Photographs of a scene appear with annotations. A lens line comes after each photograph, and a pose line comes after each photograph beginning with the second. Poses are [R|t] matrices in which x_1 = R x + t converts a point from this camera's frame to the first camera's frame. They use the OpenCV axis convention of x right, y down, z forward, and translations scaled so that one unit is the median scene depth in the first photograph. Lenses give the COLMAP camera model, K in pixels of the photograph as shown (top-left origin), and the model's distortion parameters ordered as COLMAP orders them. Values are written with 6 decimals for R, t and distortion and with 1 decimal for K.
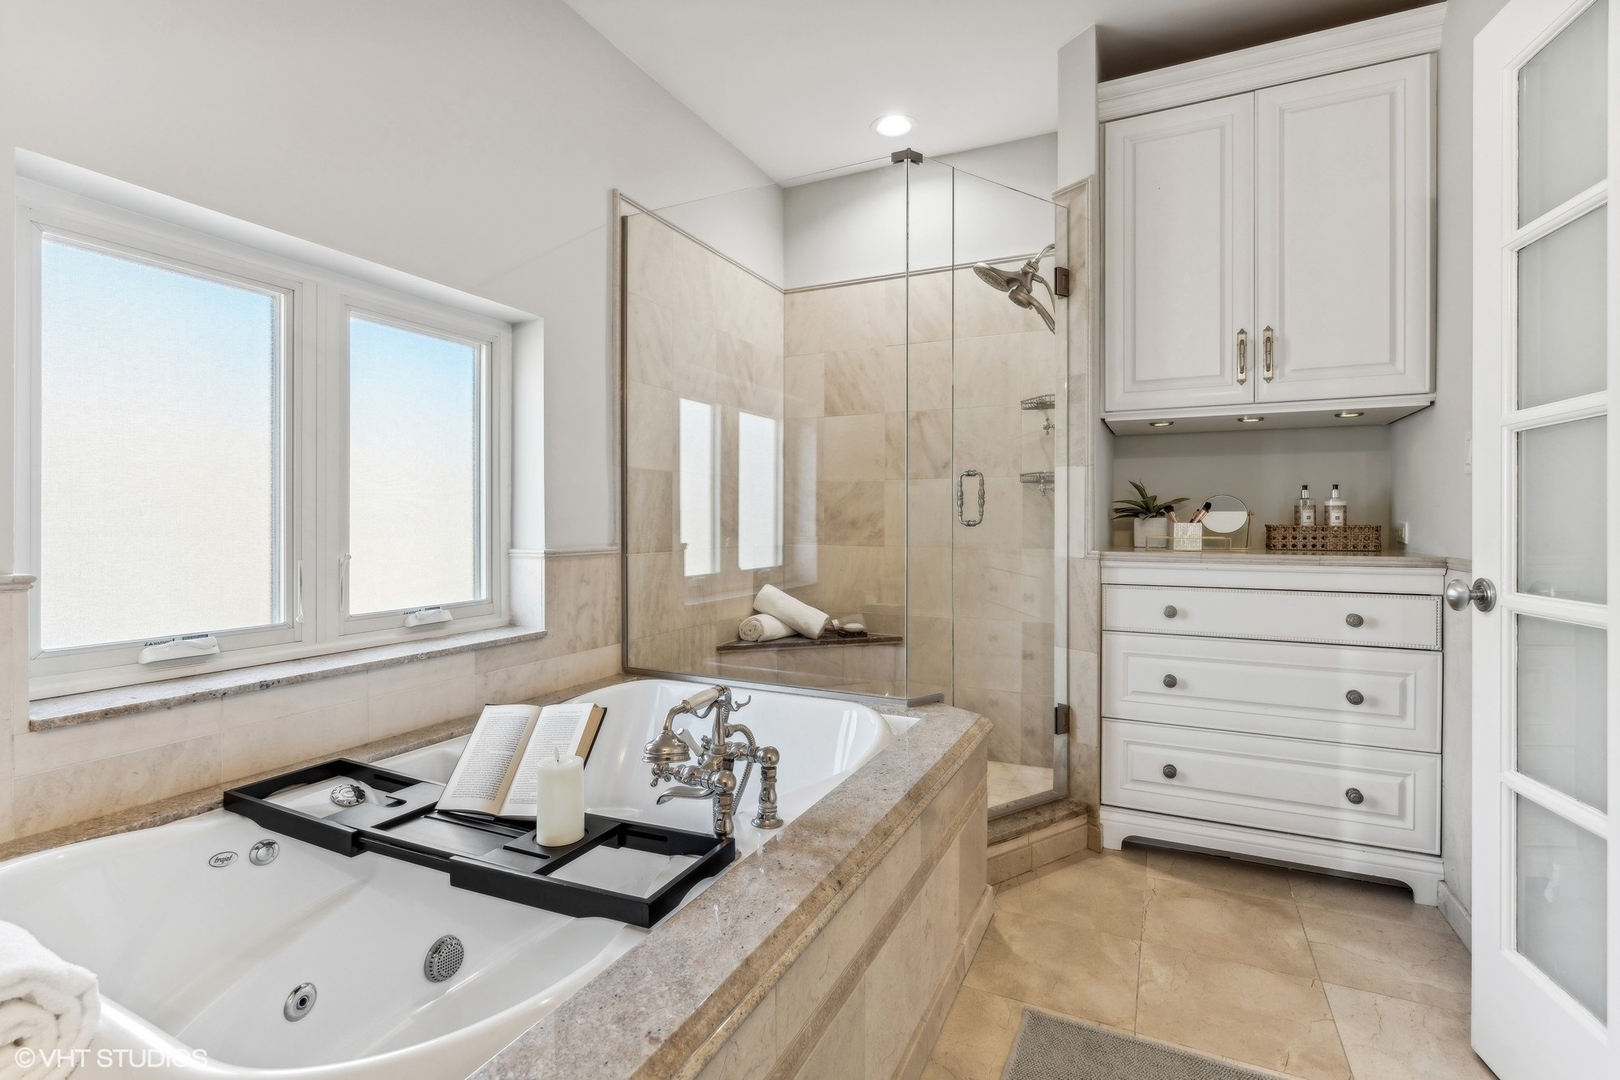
lens RADIAL K [[753.3, 0, 806.9], [0, 753.3, 536.2], [0, 0, 1]] dist [-0.000931, 0.000226]
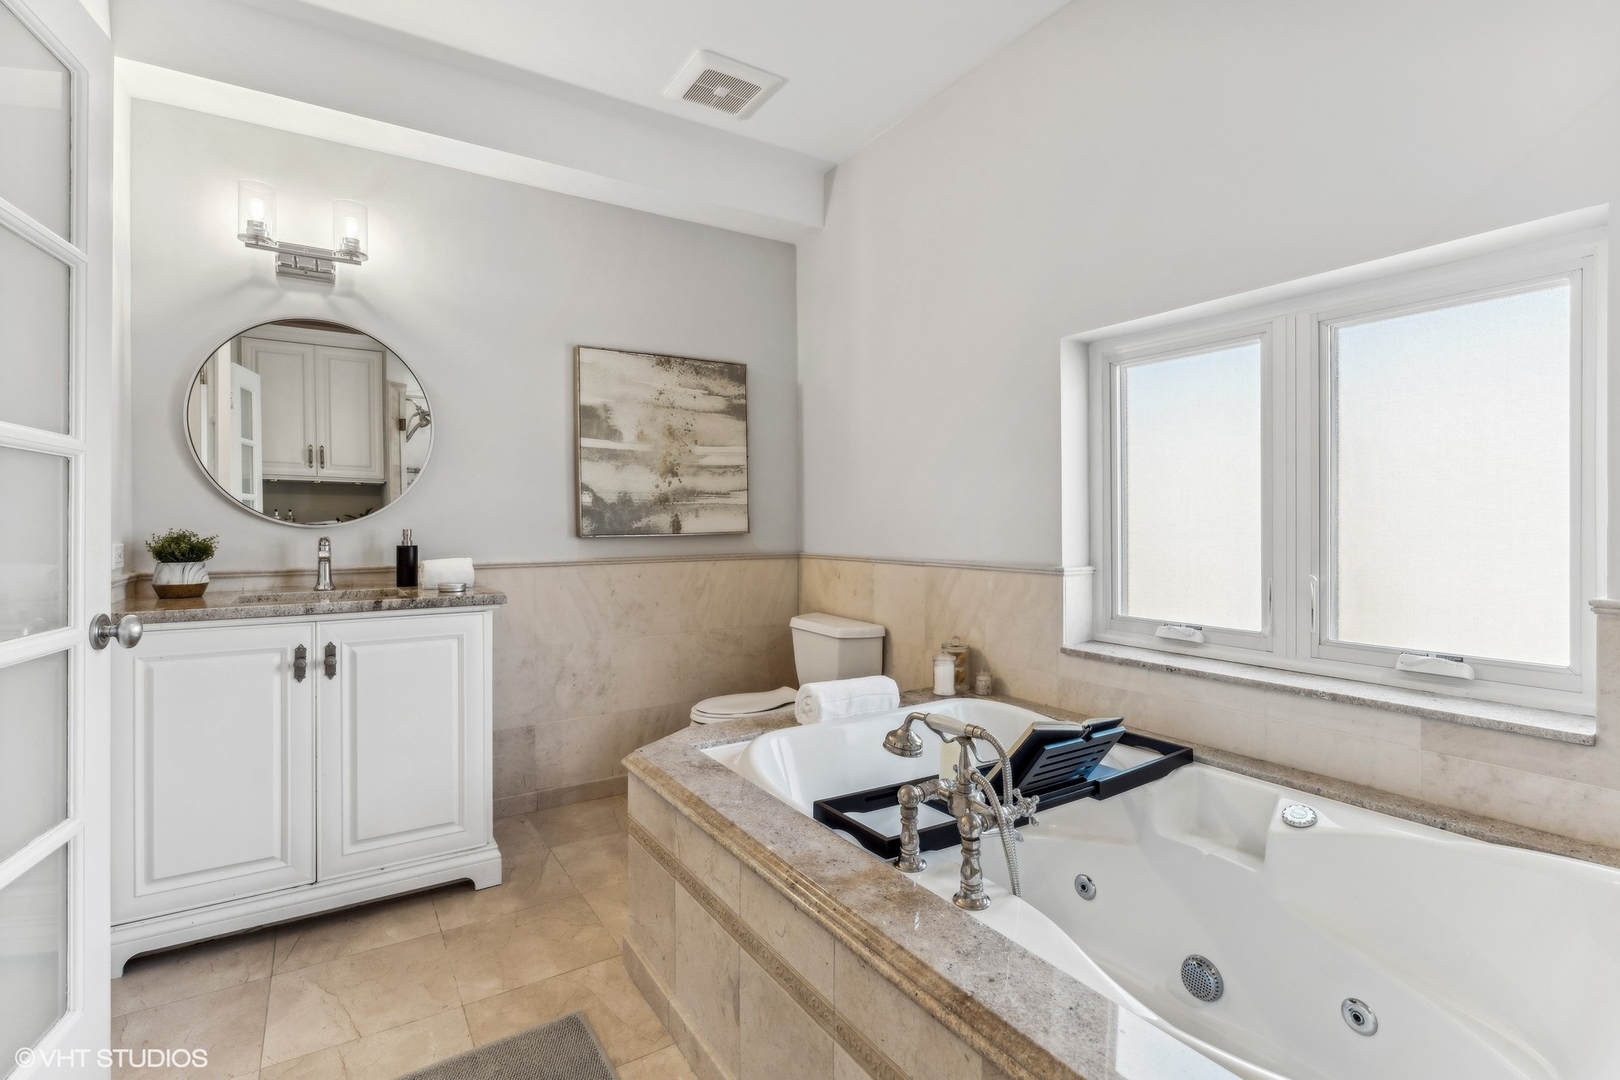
lens RADIAL K [[753.3, 0, 806.9], [0, 753.3, 536.2], [0, 0, 1]] dist [-0.000931, 0.000226]
pose [[-0.520682, 0.016594, -0.853590, 0.470202], [-0.018134, 0.999371, 0.030490, -0.037794], [0.853558, 0.031354, -0.520053, 0.769535]]
